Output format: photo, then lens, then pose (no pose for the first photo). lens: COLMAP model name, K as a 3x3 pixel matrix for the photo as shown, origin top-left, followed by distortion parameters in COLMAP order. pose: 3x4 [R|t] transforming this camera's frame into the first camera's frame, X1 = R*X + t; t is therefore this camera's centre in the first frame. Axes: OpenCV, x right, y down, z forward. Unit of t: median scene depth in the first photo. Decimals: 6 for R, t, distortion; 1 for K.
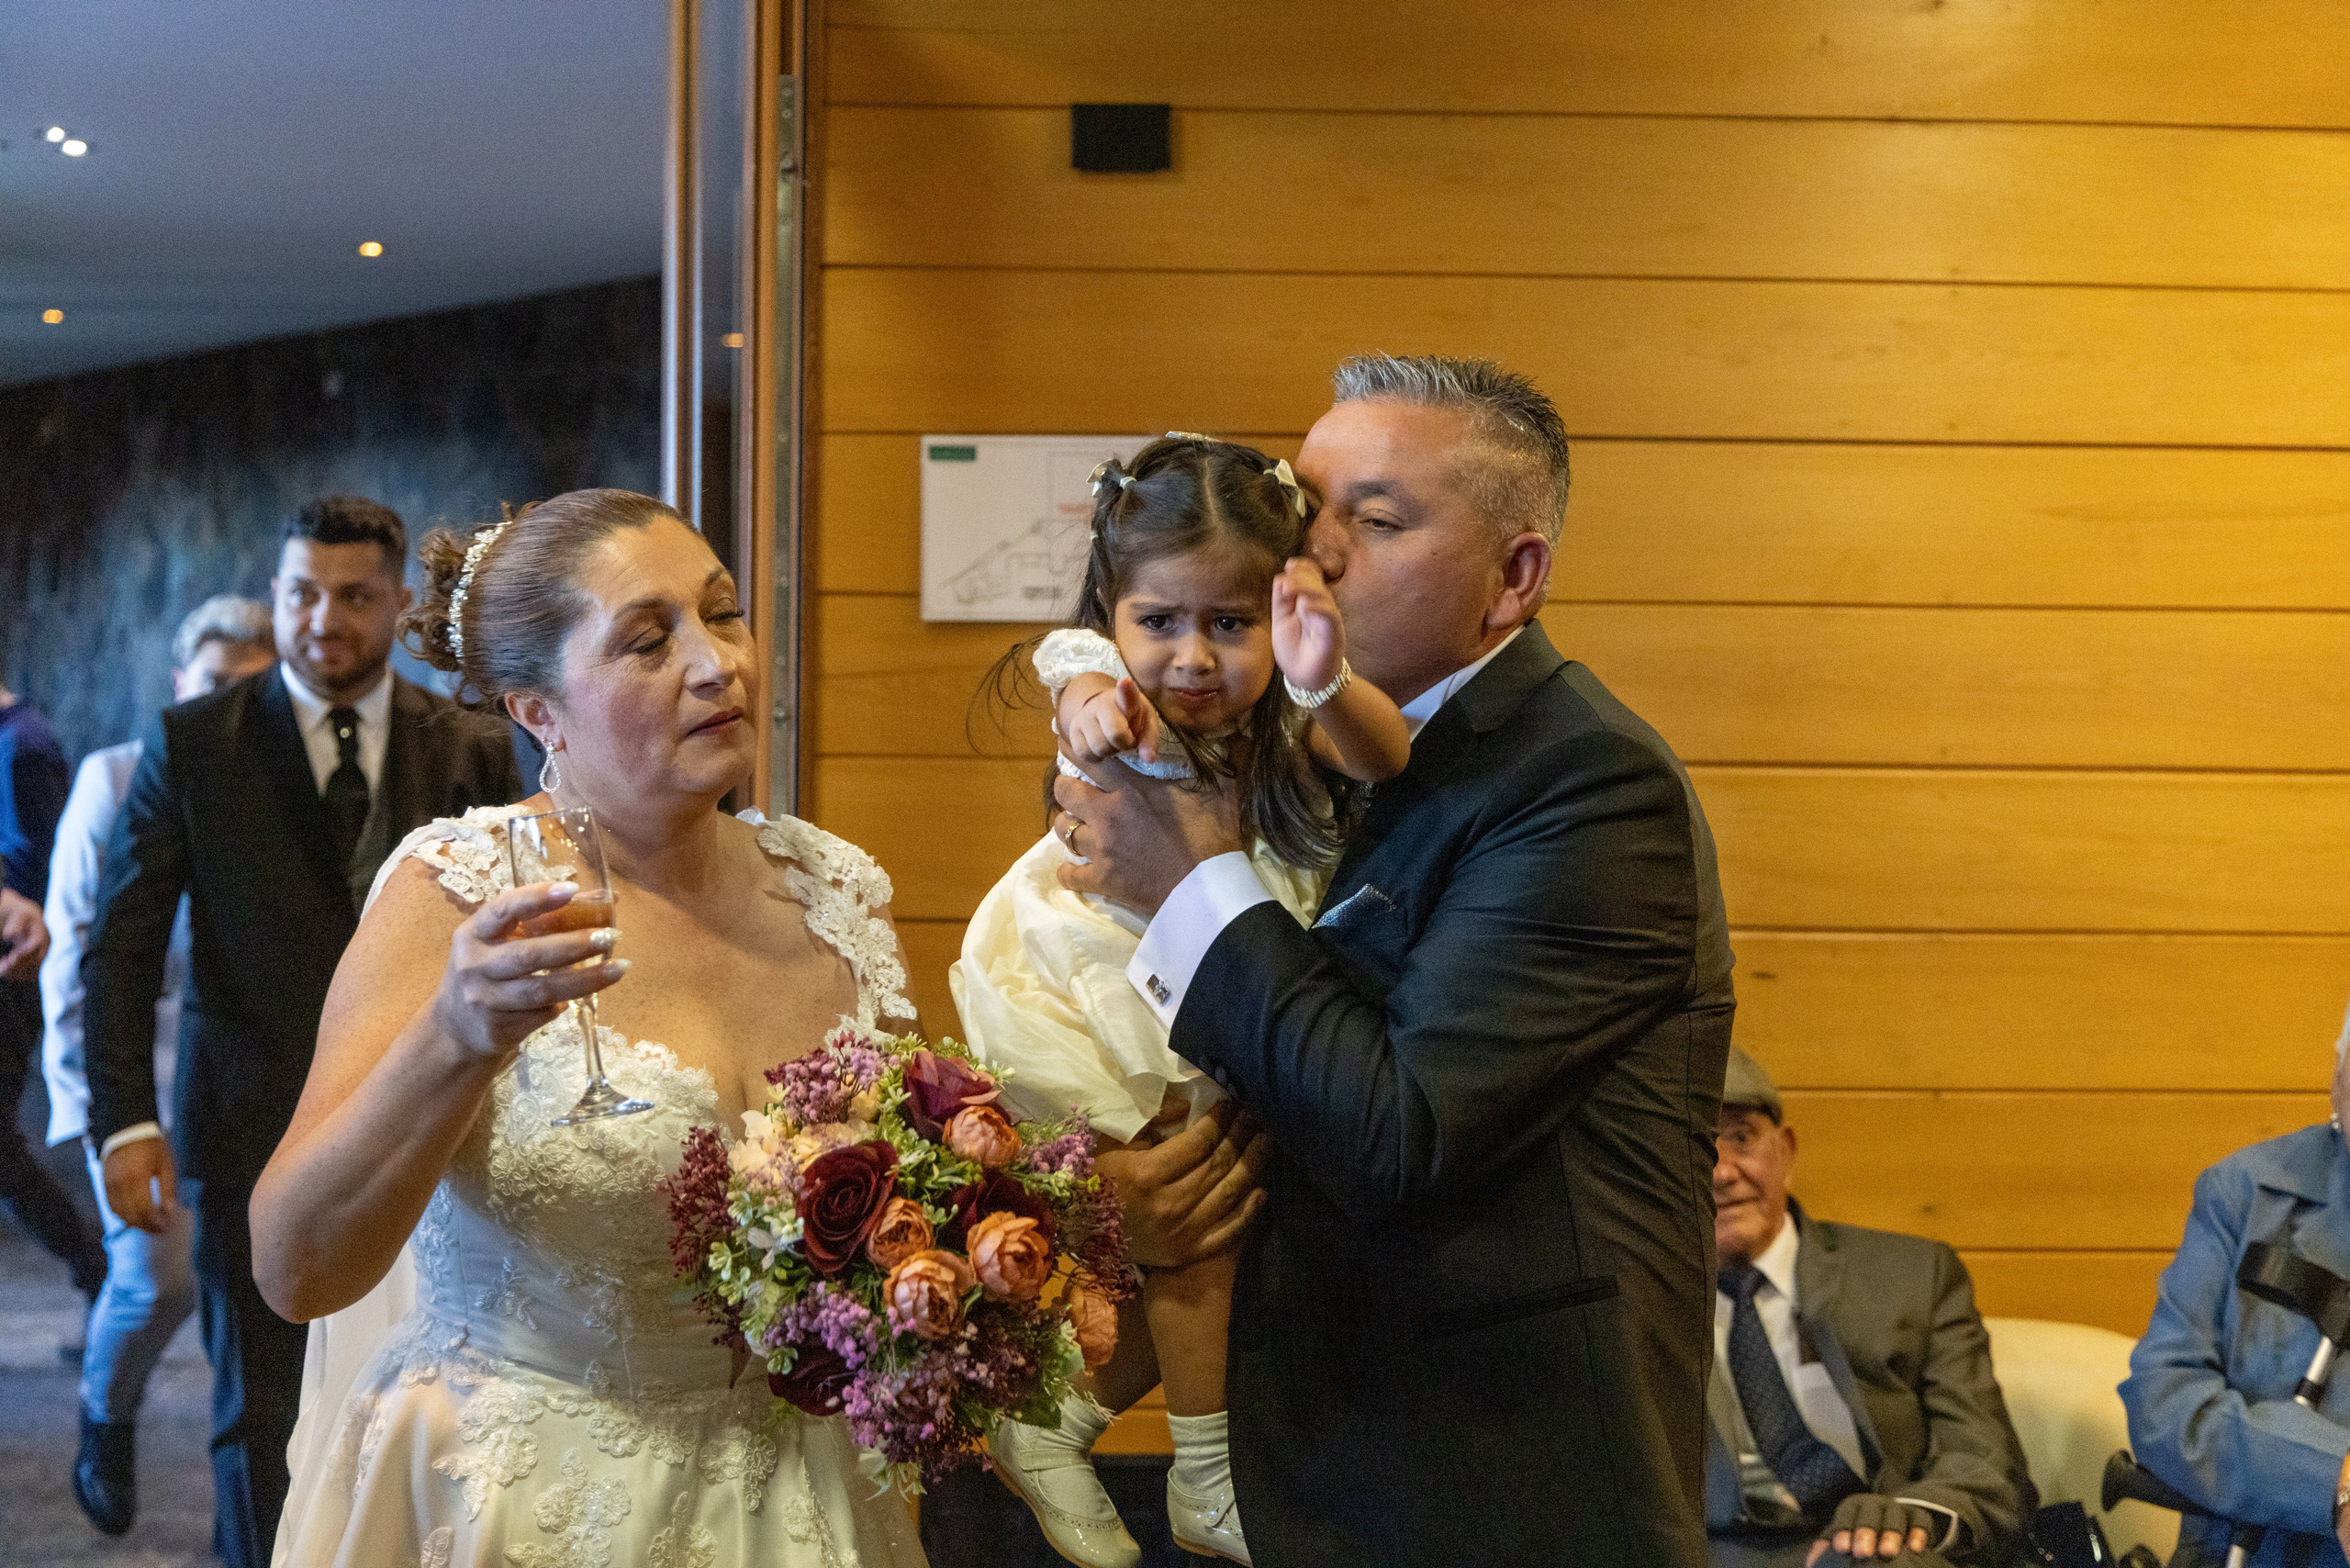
lens RADIAL K [[3934.7, 0, 1269.4], [0, 3934.7, 787.9], [0, 0, 1]] dist [-0.009094, -0.045156]
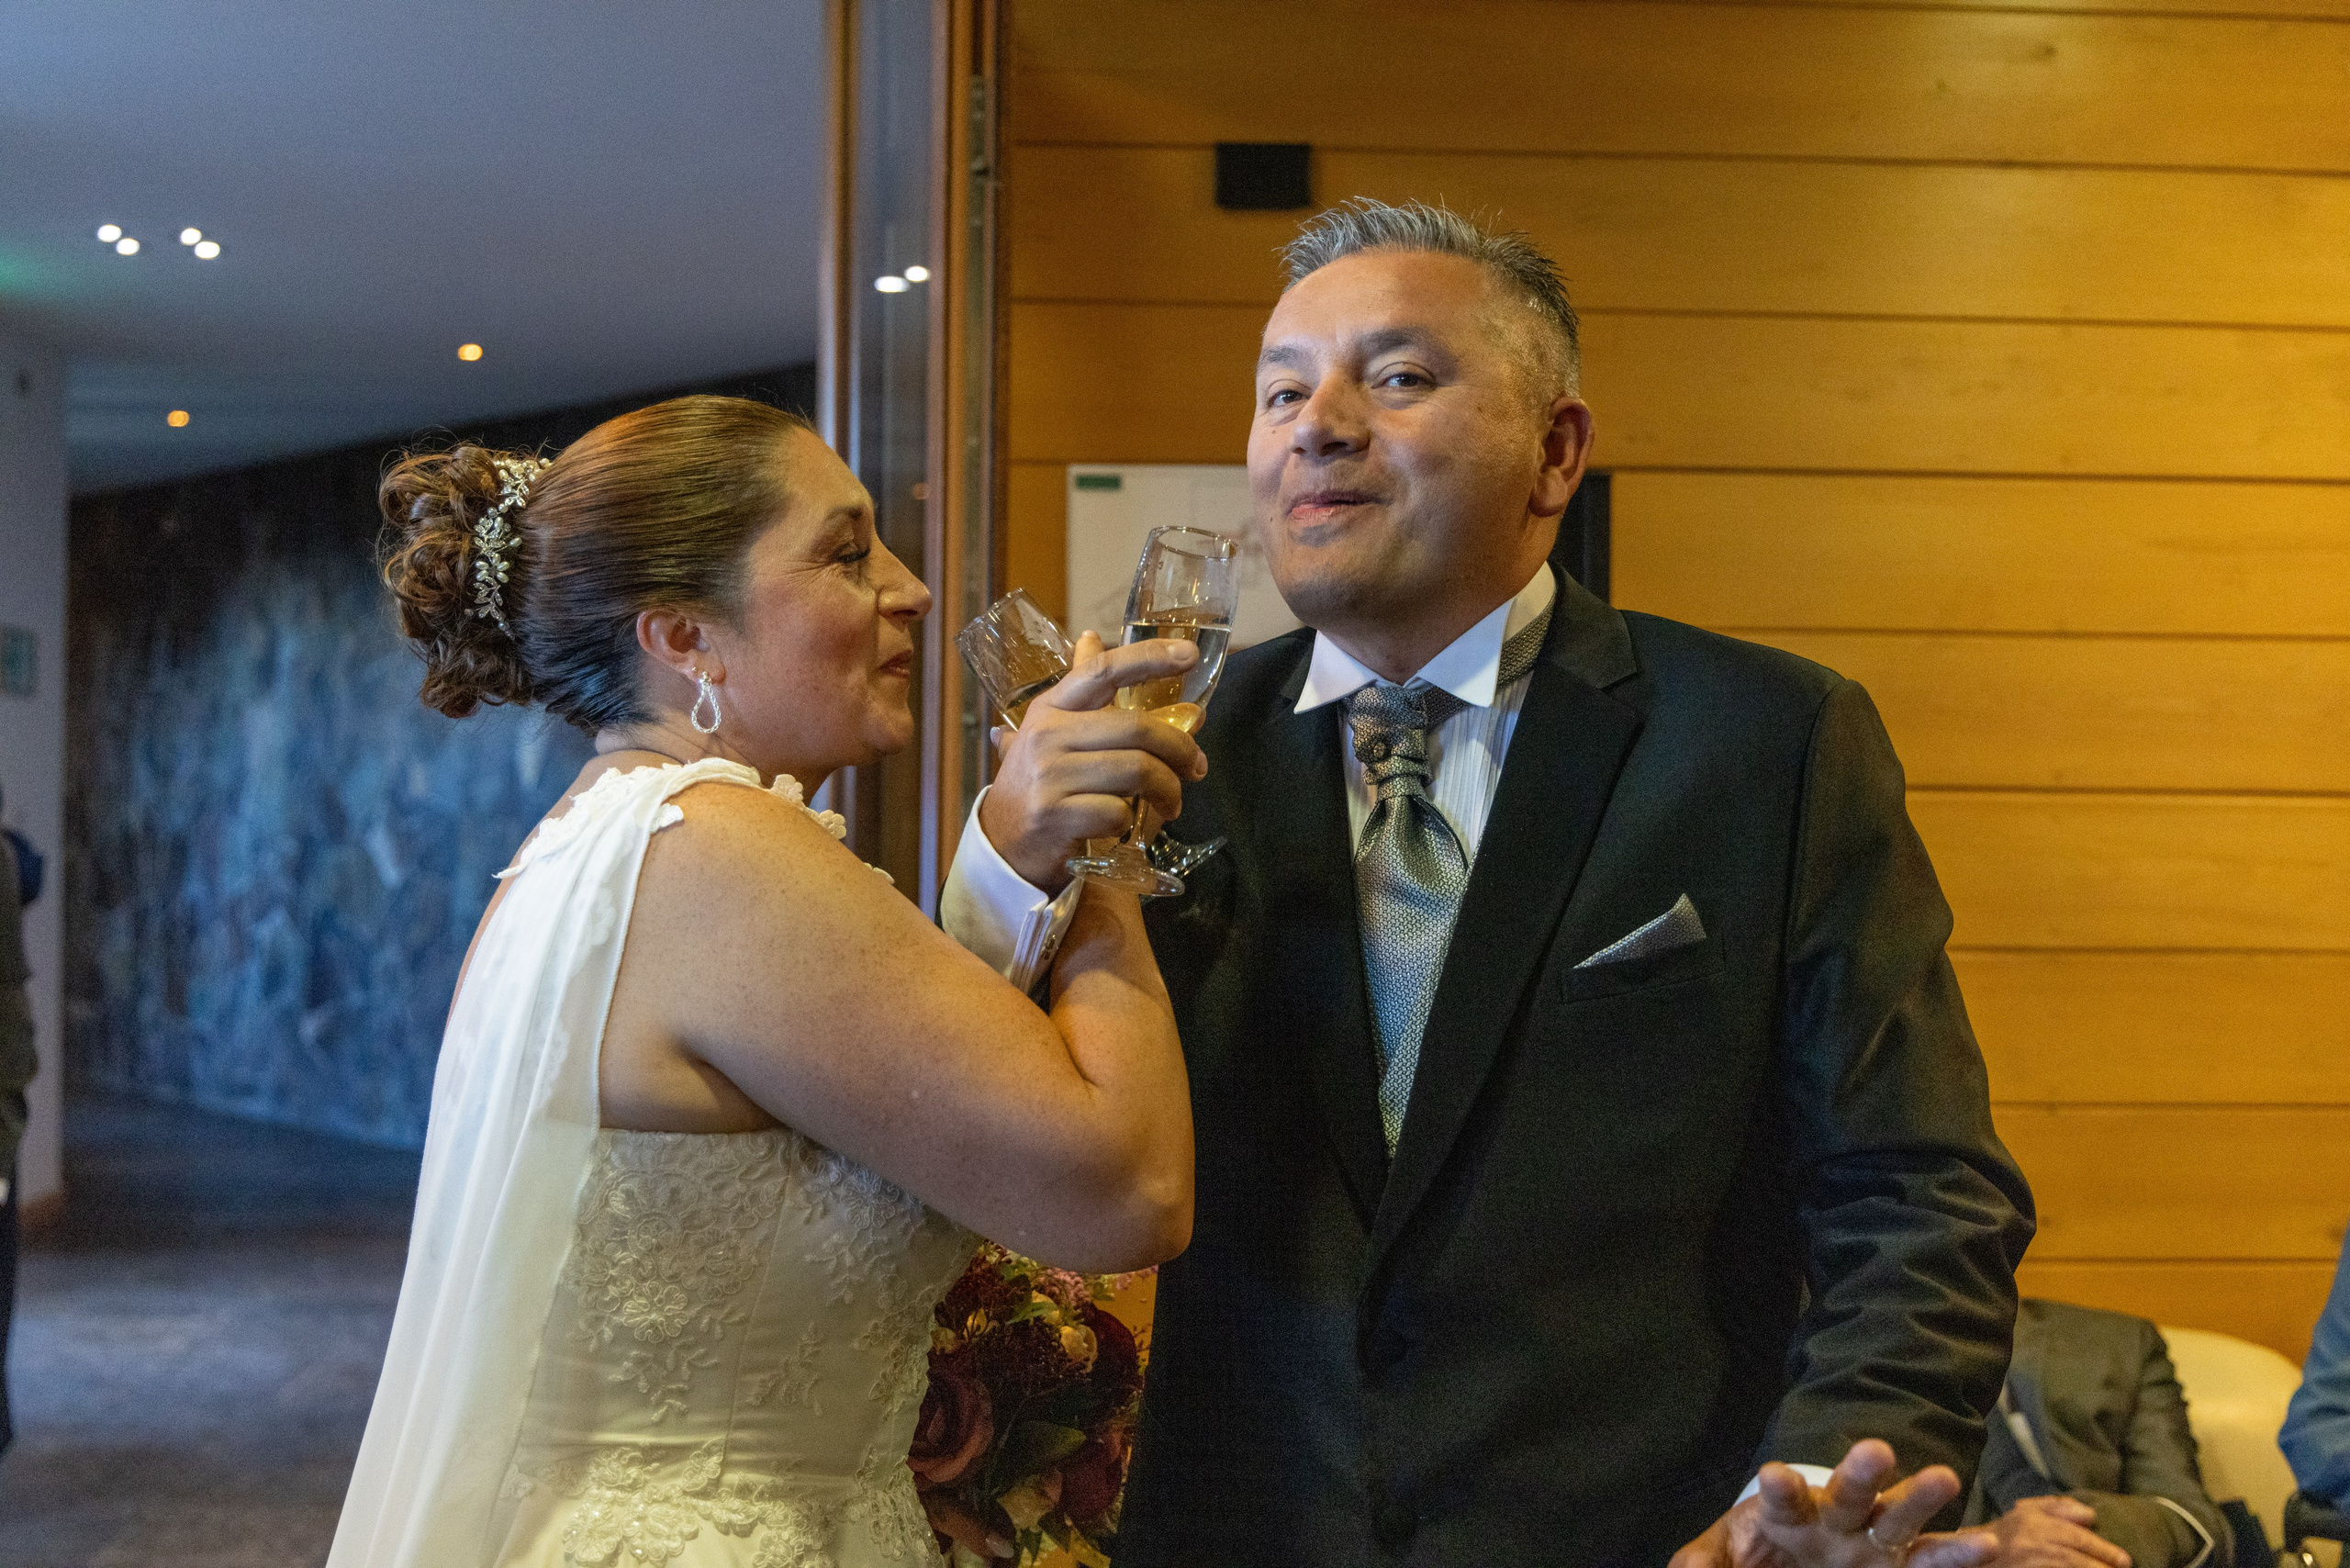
lens RADIAL K [[3247.8, 0, 1175.4], [0, 3247.8, 810.2], [0, 0, 1]] dist [-0.021187, 0.024452]
pose [[0.999955, 0.000855, 0.009427, -0.067771], [-0.000669, 0.999804, -0.019779, 0.016878], [-0.009442, 0.019772, 0.999760, 0.154756]]
